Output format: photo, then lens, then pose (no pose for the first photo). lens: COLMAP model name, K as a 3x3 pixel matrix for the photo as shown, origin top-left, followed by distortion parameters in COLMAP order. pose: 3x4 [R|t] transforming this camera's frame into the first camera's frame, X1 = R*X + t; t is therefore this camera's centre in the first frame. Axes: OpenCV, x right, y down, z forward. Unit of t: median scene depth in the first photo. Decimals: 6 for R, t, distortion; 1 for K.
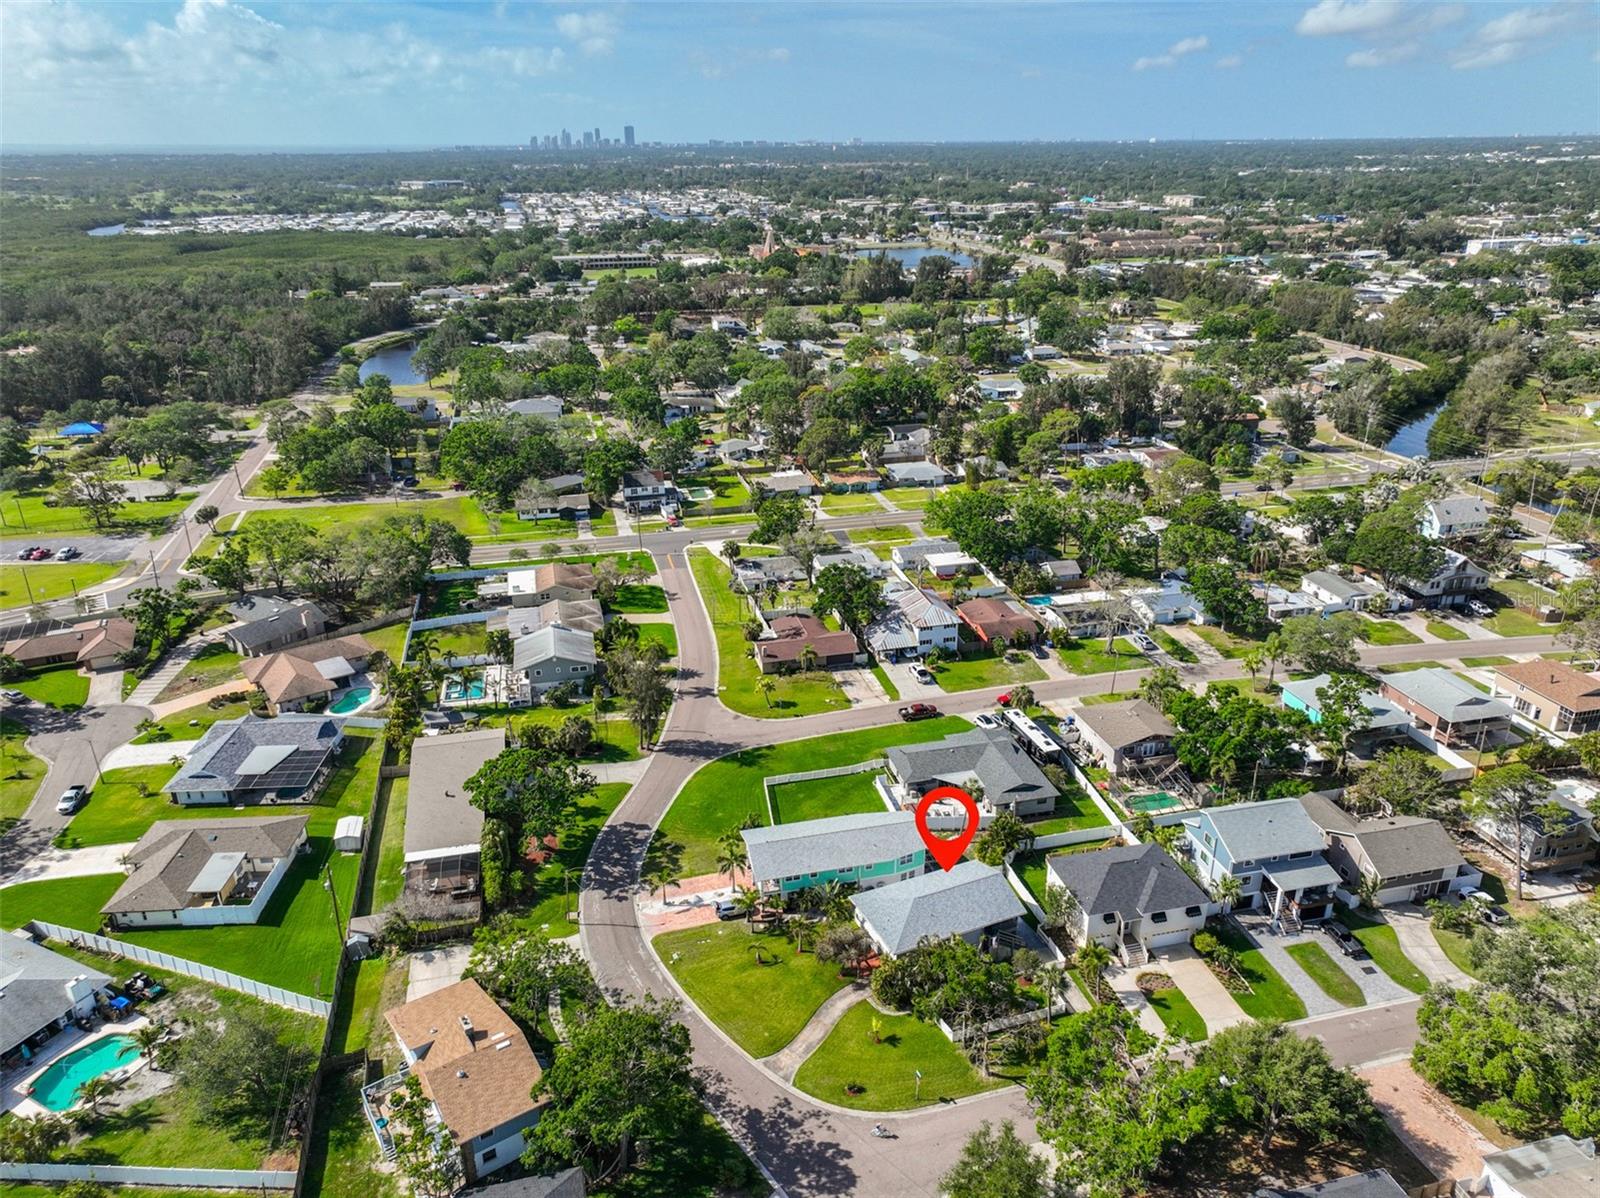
lens RADIAL K [[1112.2, 0, 804.6], [0, 1112.2, 603.8], [0, 0, 1]] dist [0.001672, 0.011883]
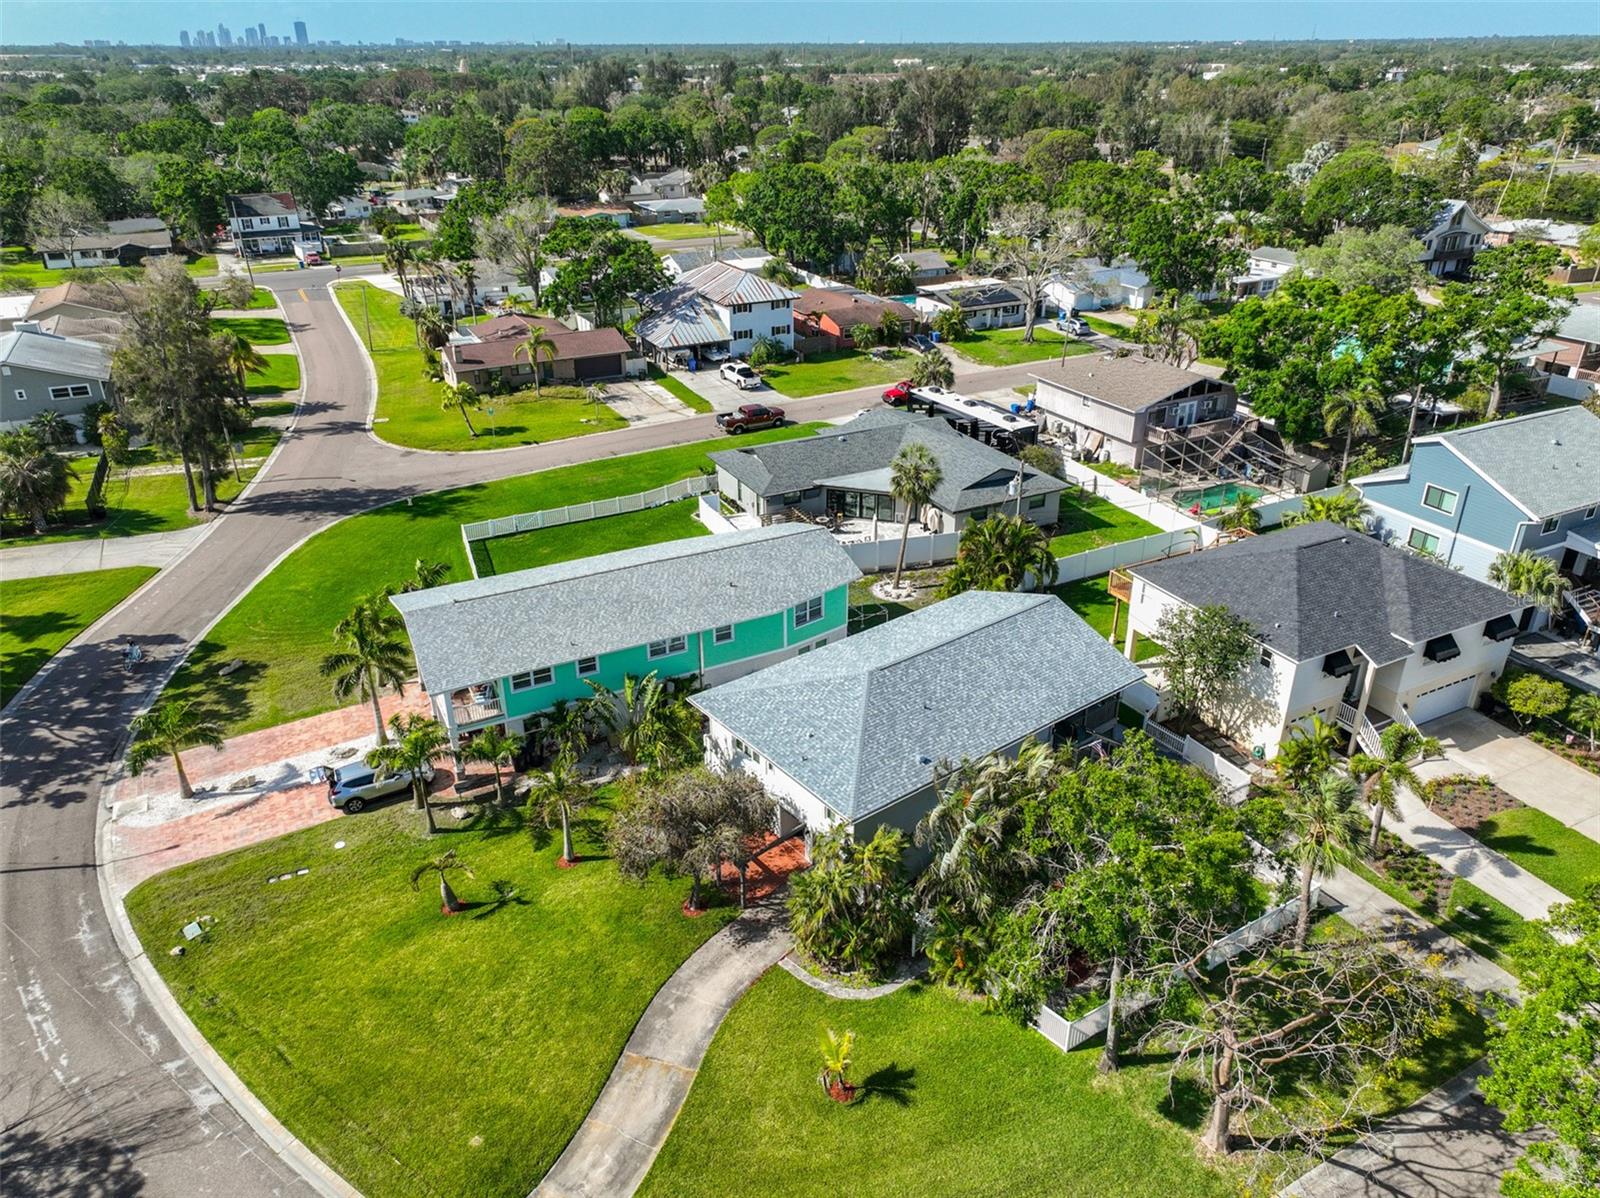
lens RADIAL K [[1112.2, 0, 804.6], [0, 1112.2, 603.8], [0, 0, 1]] dist [0.001672, 0.011883]
pose [[0.972088, -0.101219, 0.211659, 0.001545], [0.086862, 0.993311, 0.076085, 0.138905], [-0.217944, -0.055576, 0.974378, 0.423318]]
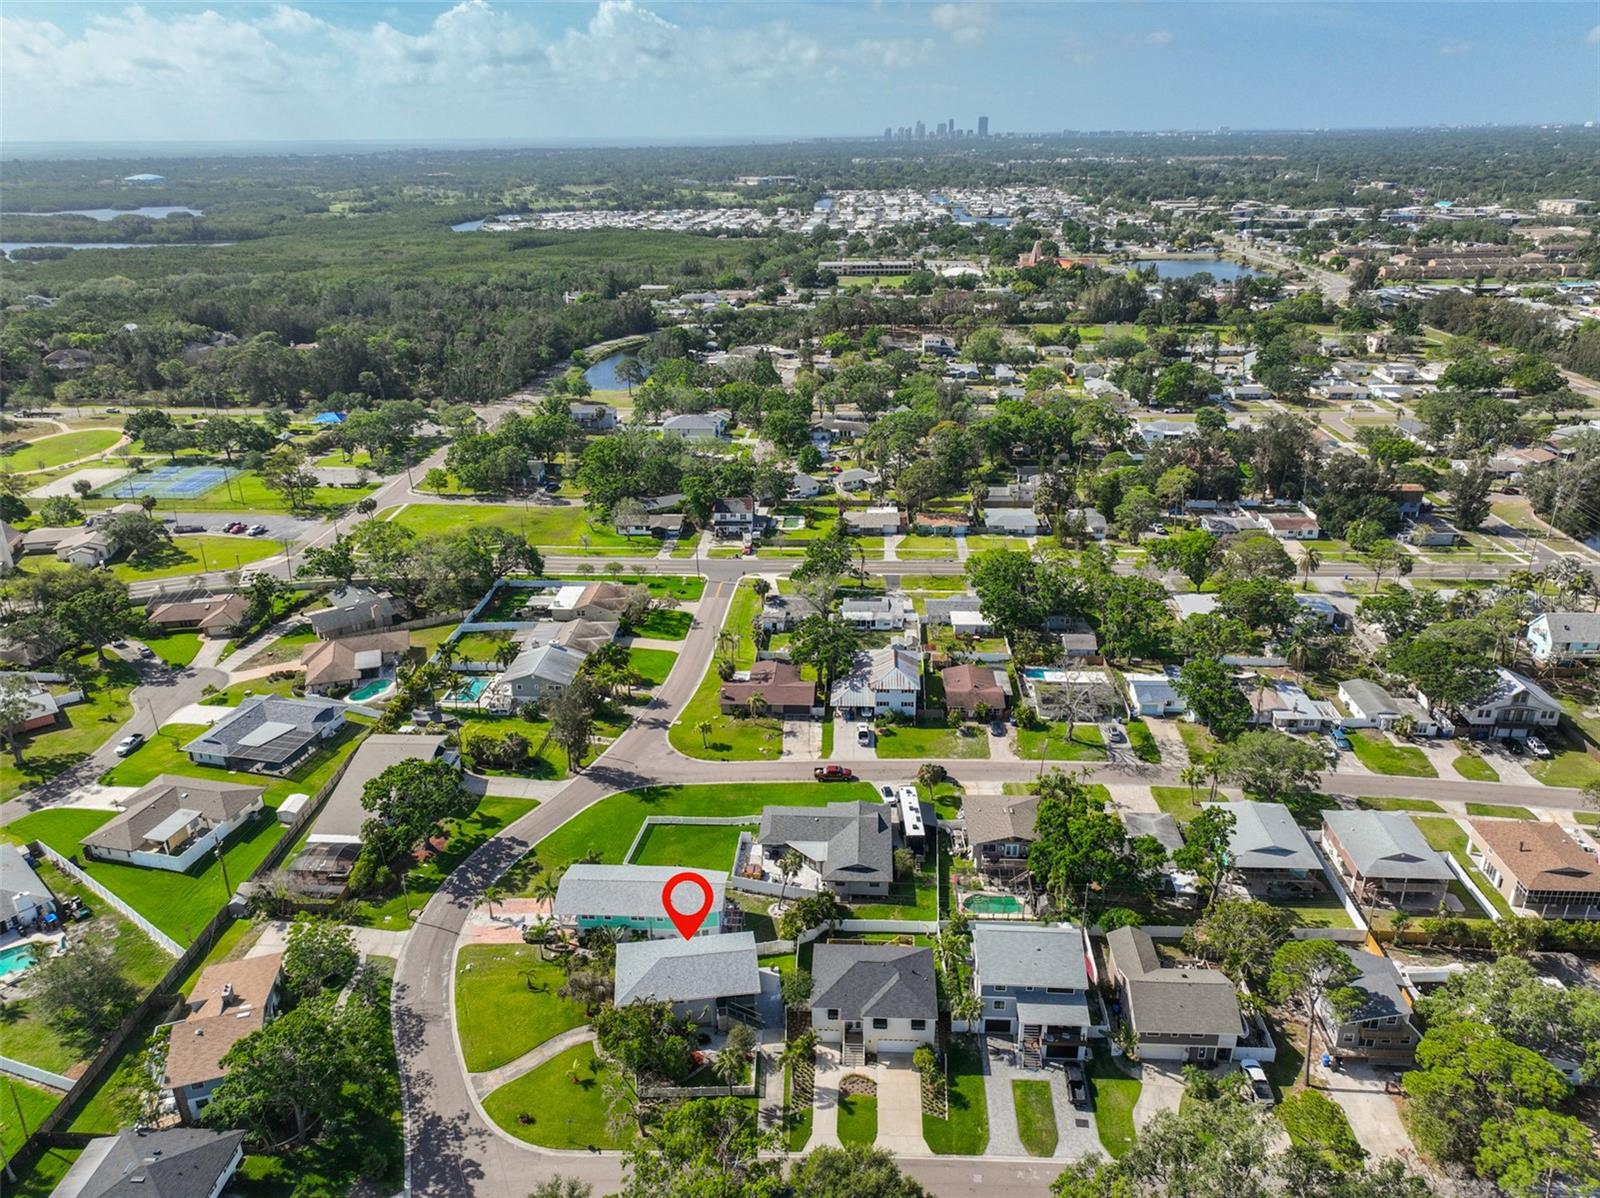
lens RADIAL K [[1112.2, 0, 804.6], [0, 1112.2, 603.8], [0, 0, 1]] dist [0.001672, 0.011883]
pose [[0.956191, 0.109372, -0.271544, 0.317045], [-0.107084, 0.993977, 0.023278, -0.074795], [0.272455, 0.006820, 0.962144, 0.001670]]
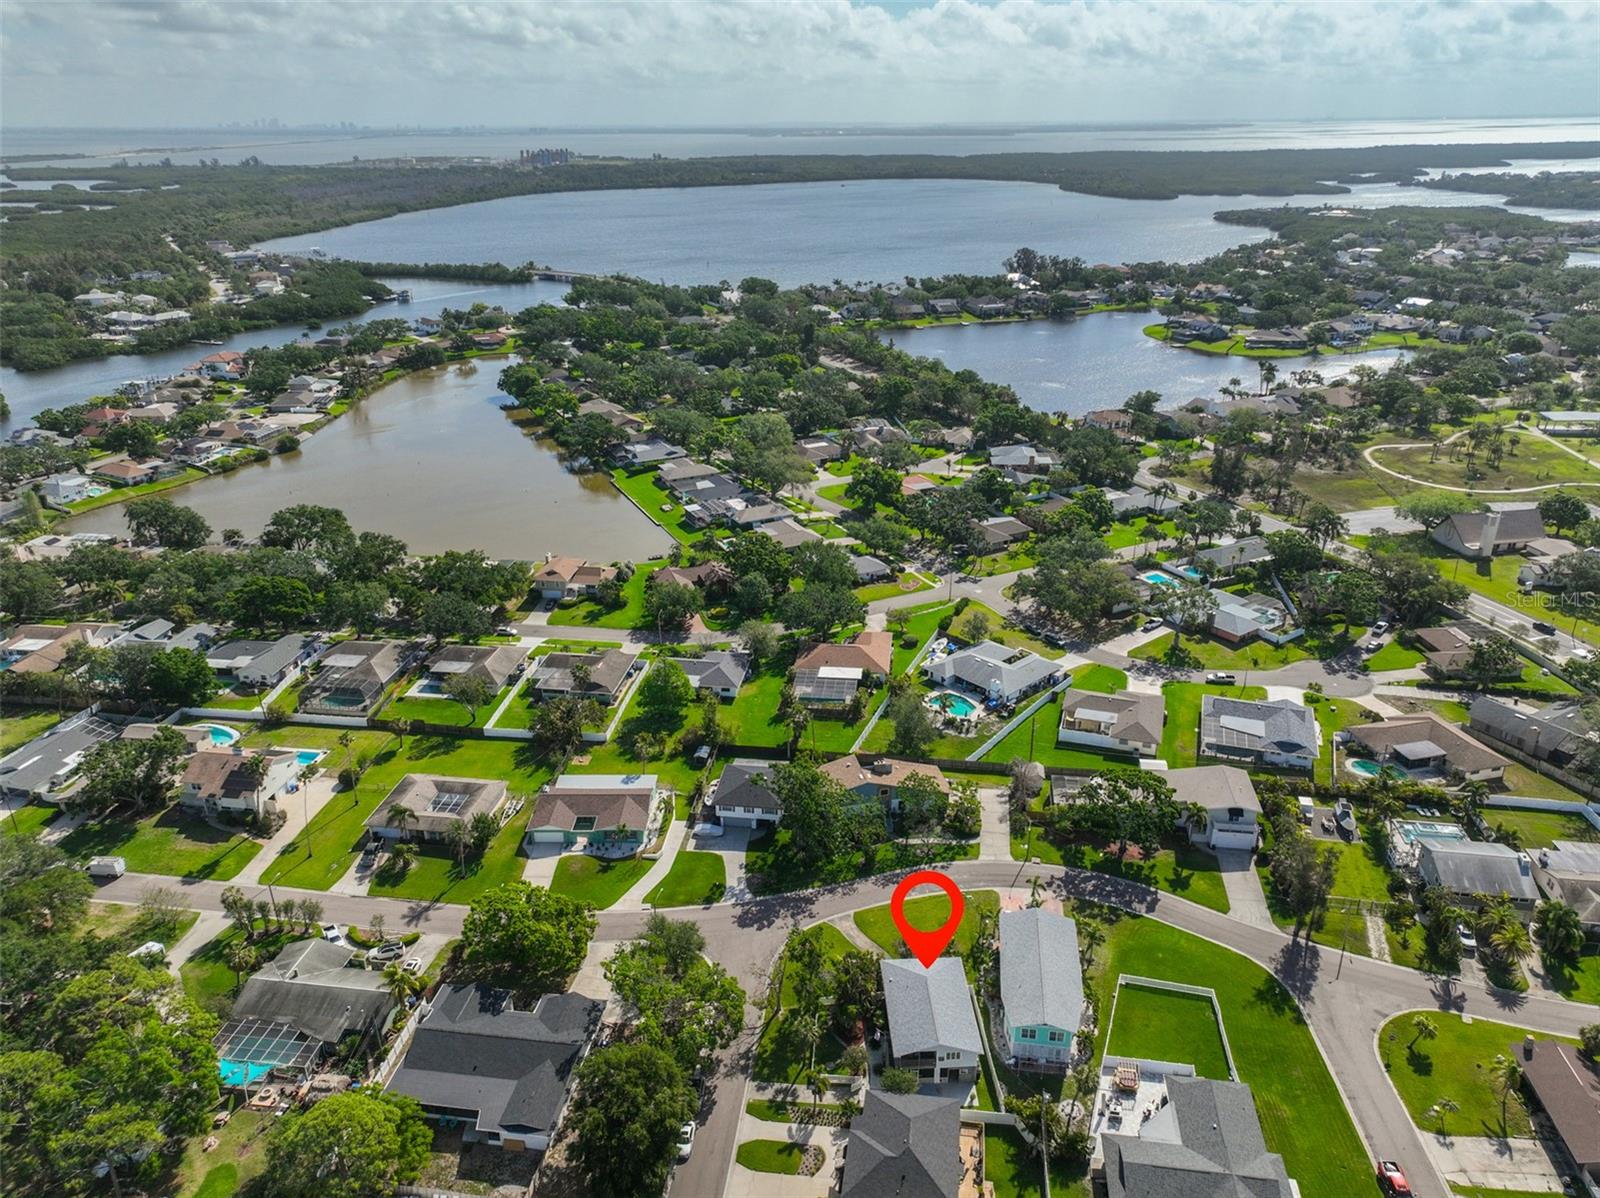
lens RADIAL K [[1112.2, 0, 804.6], [0, 1112.2, 603.8], [0, 0, 1]] dist [0.001672, 0.011883]
pose [[-0.376396, 0.375563, -0.846923, 0.641918], [-0.346156, 0.790935, 0.504577, -0.381393], [0.859361, 0.483088, -0.167701, 0.586482]]
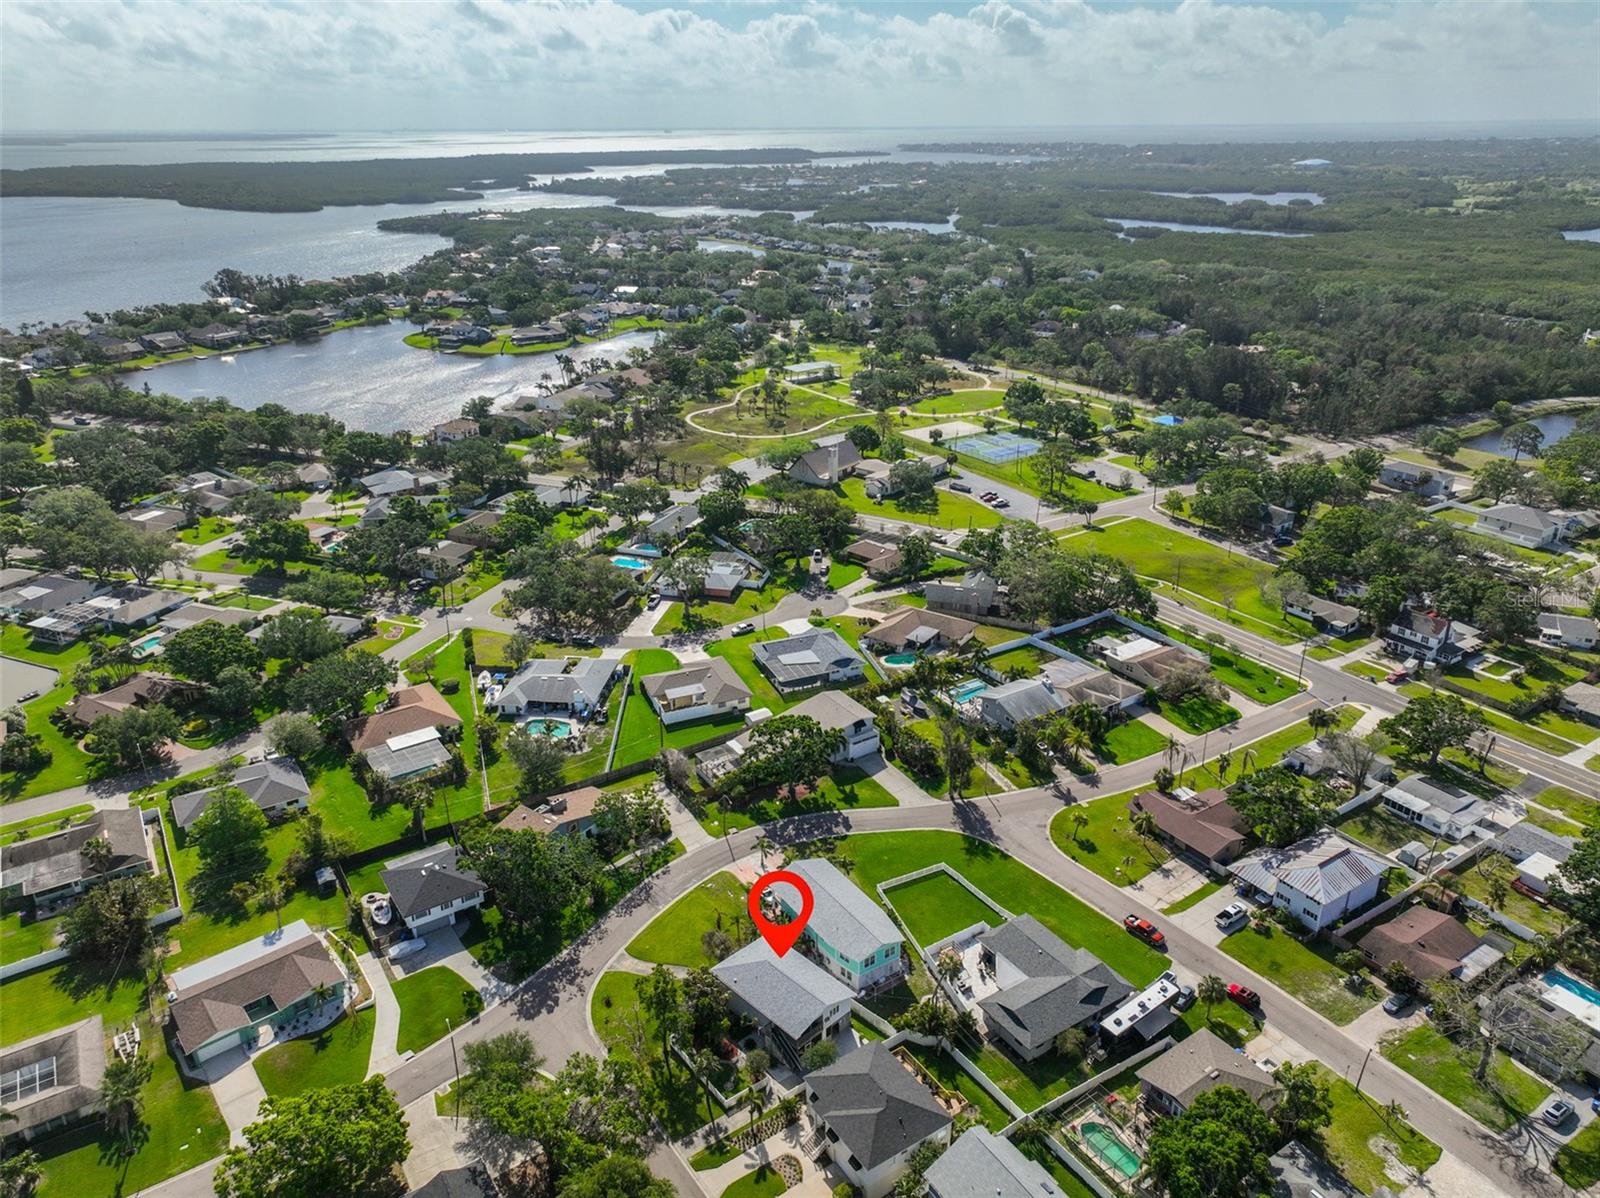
lens RADIAL K [[1112.2, 0, 804.6], [0, 1112.2, 603.8], [0, 0, 1]] dist [0.001672, 0.011883]
pose [[0.333049, 0.375180, -0.865054, 0.647946], [-0.357288, 0.899231, 0.252446, -0.253477], [0.872596, 0.224996, 0.433536, 0.286578]]
